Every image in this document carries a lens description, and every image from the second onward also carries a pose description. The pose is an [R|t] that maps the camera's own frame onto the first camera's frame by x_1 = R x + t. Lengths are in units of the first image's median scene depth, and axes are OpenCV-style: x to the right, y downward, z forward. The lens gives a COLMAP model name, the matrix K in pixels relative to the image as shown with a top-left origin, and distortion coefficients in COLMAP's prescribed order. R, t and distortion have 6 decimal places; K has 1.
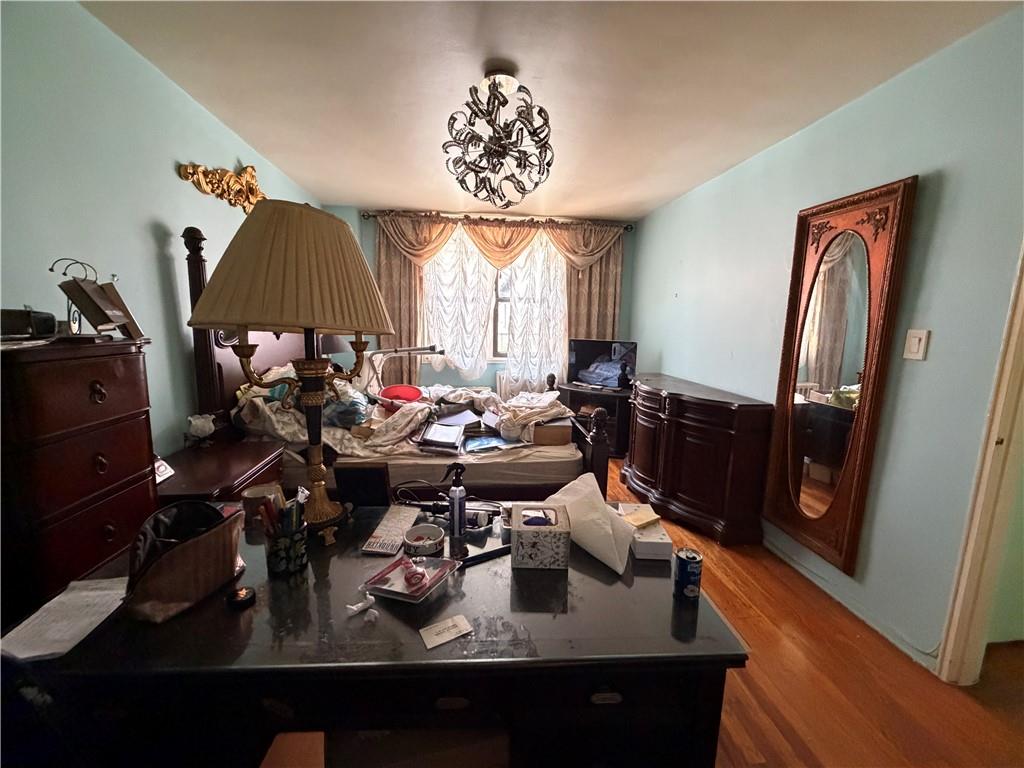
lens RADIAL K [[408.4, 0, 509.3], [0, 408.4, 380.3], [0, 0, 1]] dist [-0.001782, 0.001092]
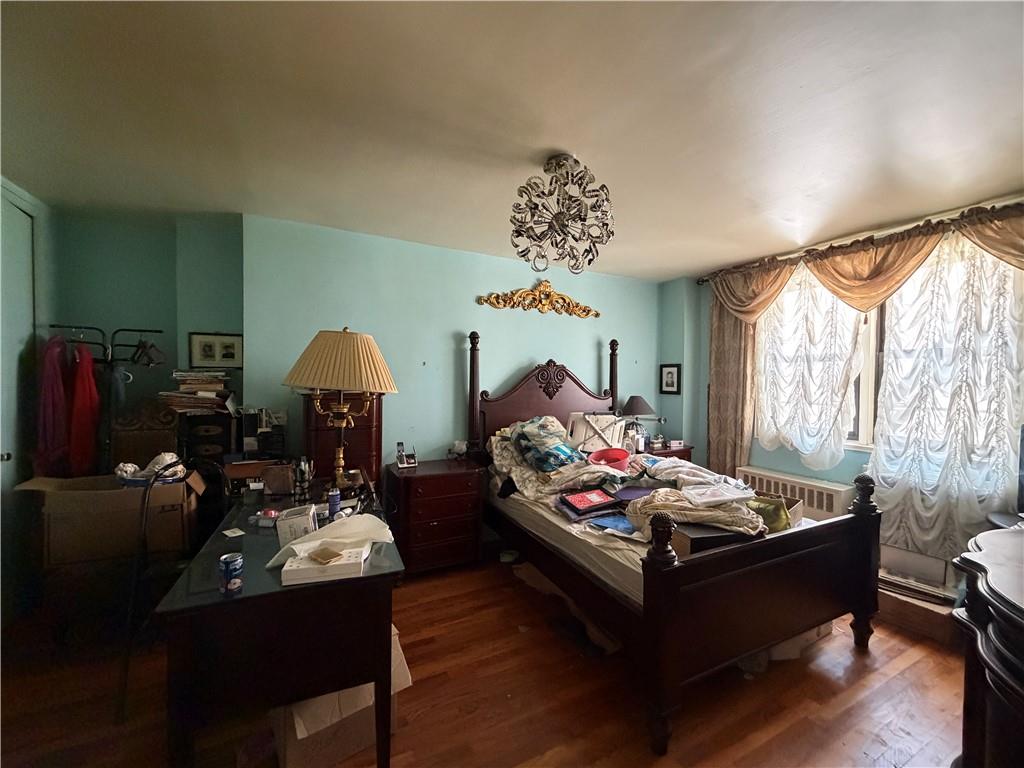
lens RADIAL K [[408.4, 0, 515.7], [0, 408.4, 389.6], [0, 0, 1]] dist [-0.001782, 0.001092]
pose [[0.365045, 0.015039, -0.930868, 0.409069], [-0.140543, 0.989301, -0.039132, -0.040698], [0.920320, 0.145112, 0.363253, 0.260826]]
